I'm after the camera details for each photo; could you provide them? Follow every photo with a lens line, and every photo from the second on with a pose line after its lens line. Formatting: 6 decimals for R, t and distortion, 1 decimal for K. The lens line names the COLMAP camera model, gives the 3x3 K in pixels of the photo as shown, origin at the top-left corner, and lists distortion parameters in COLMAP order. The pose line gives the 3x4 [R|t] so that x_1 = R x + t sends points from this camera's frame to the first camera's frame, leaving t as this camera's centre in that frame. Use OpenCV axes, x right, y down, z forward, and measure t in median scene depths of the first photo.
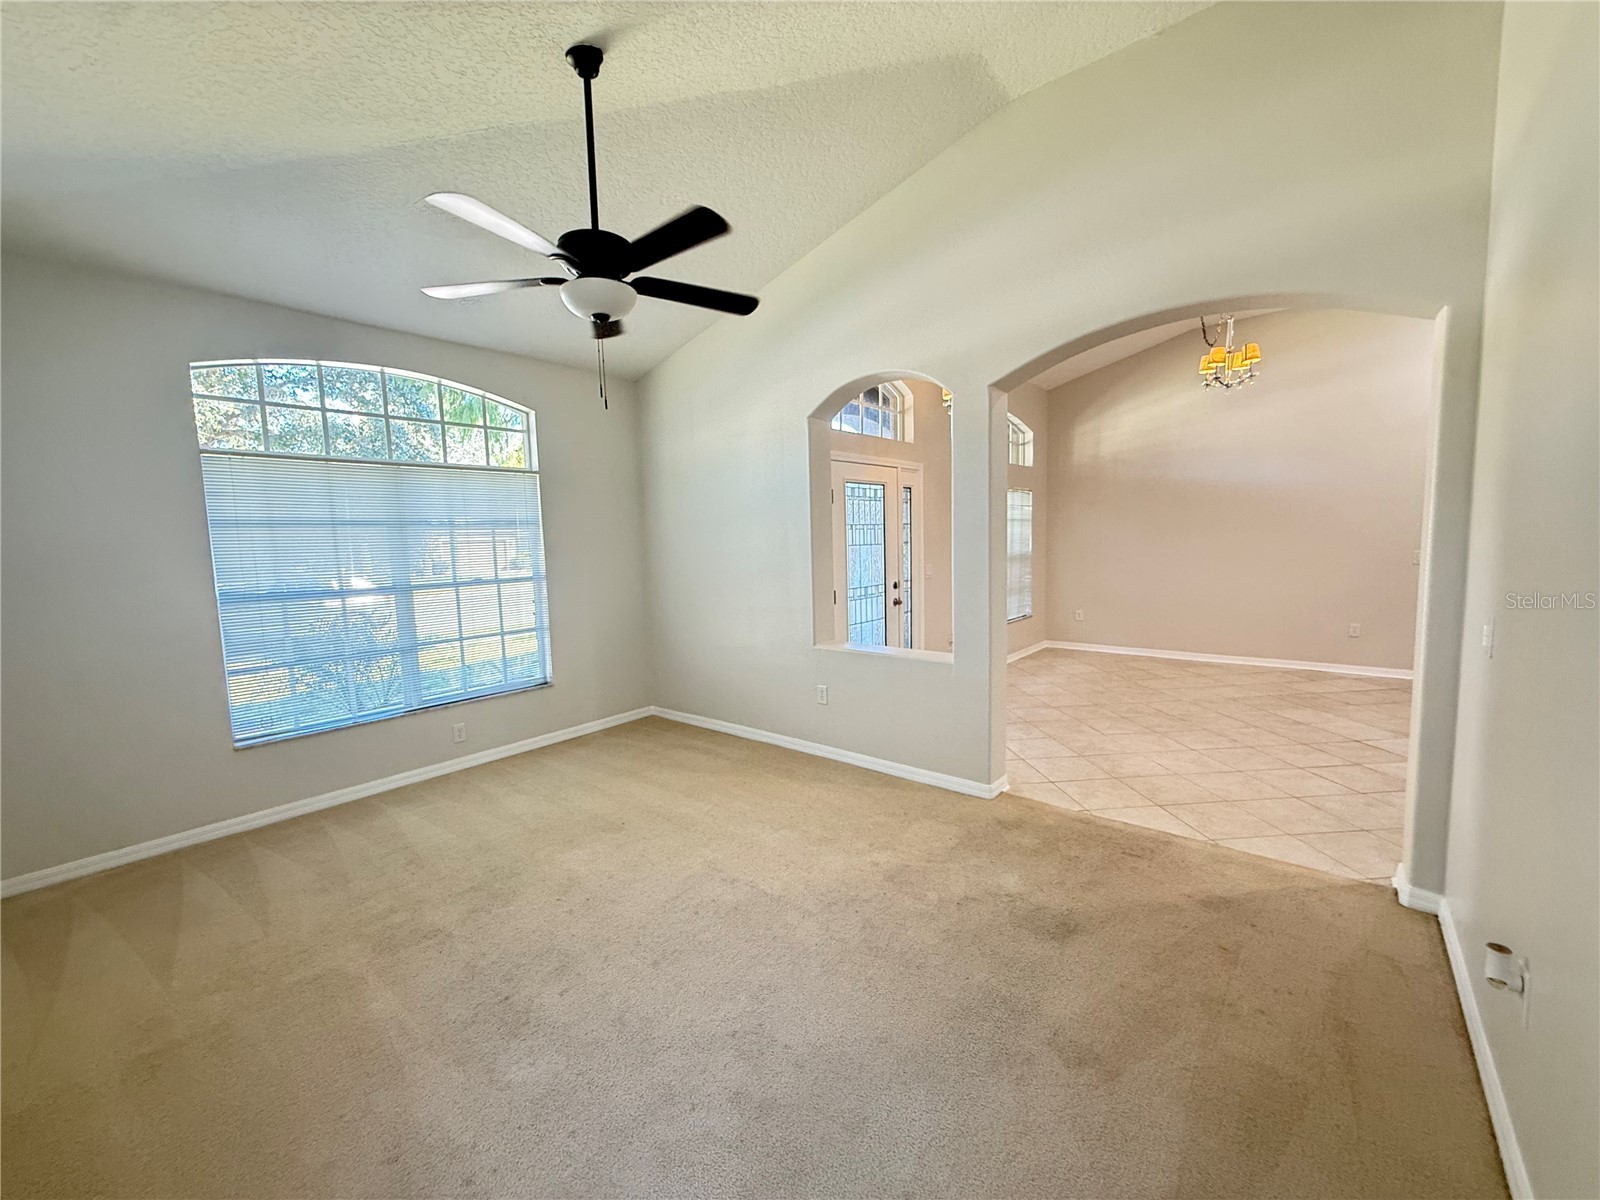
lens RADIAL K [[638.5, 0, 800.0], [0, 638.5, 600.0], [0, 0, 1]] dist [-0.000382, -0.000080]
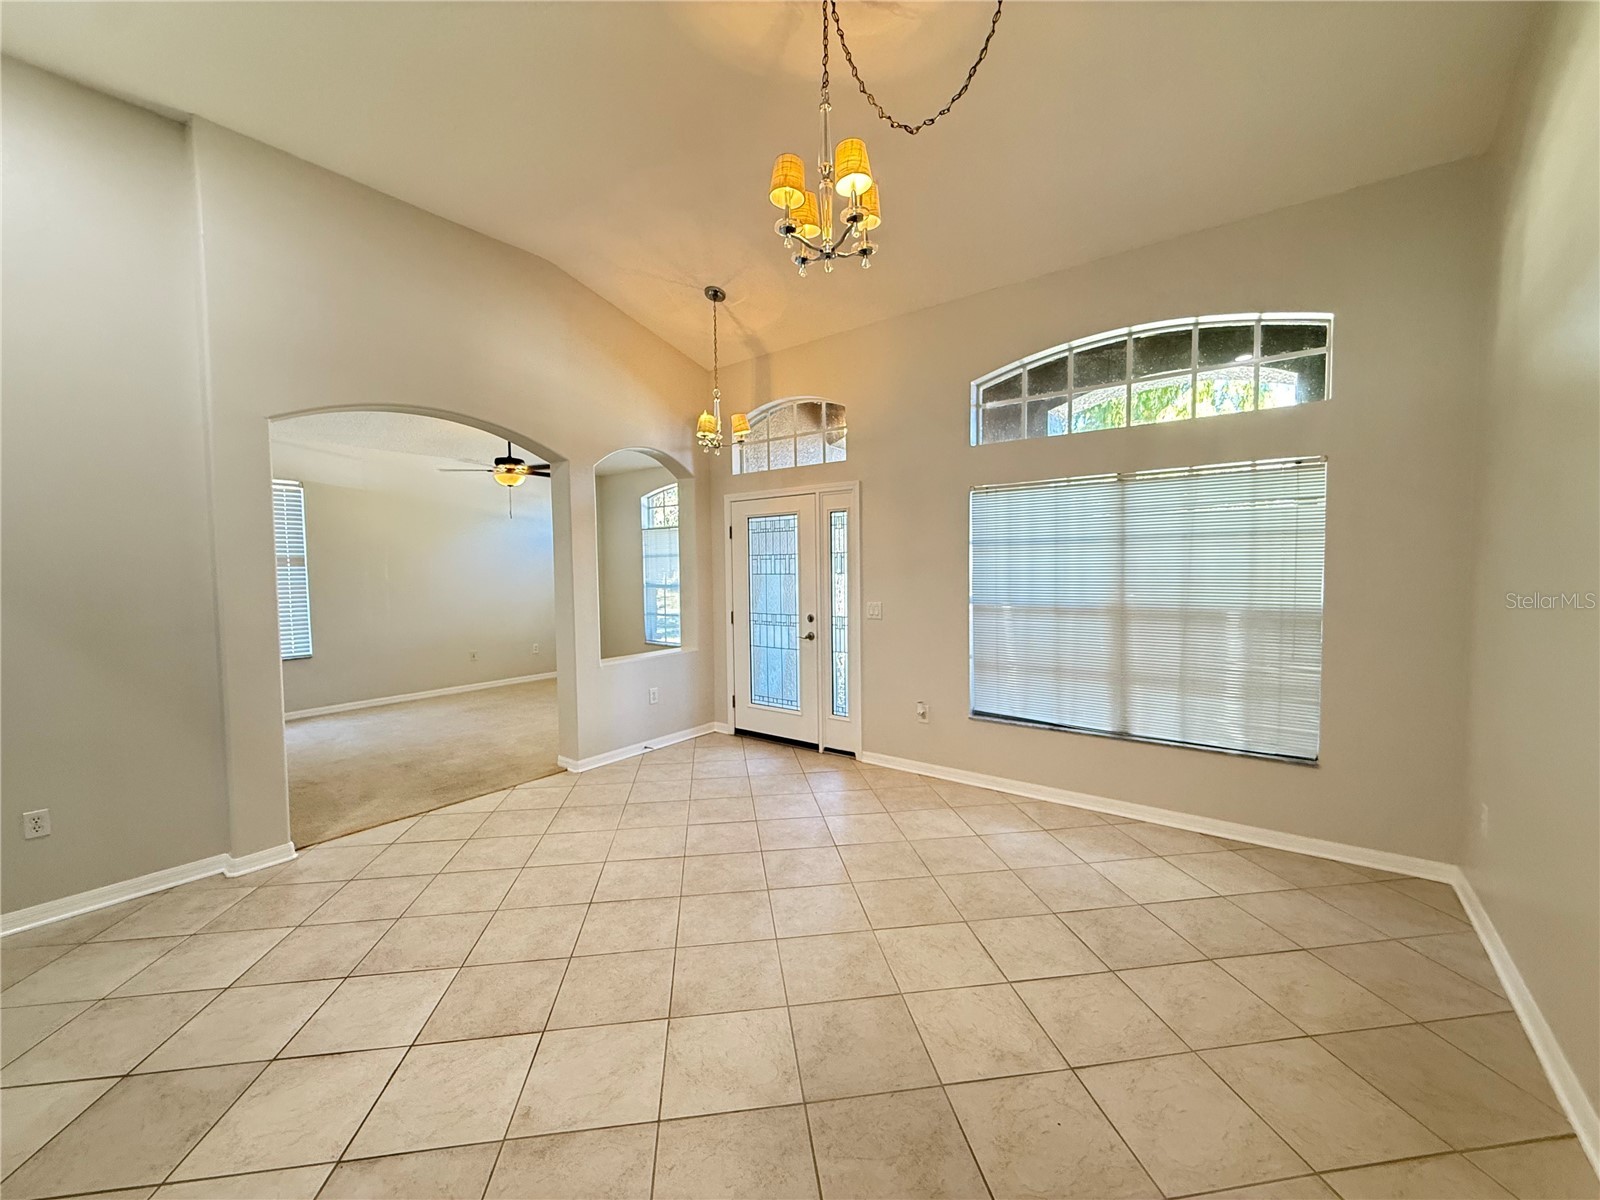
lens RADIAL K [[638.5, 0, 800.0], [0, 638.5, 600.0], [0, 0, 1]] dist [-0.000382, -0.000080]
pose [[0.046052, 0.080625, -0.995680, 1.154615], [-0.084184, 0.993505, 0.076555, -0.128542], [0.995385, 0.080295, 0.052541, 0.992399]]
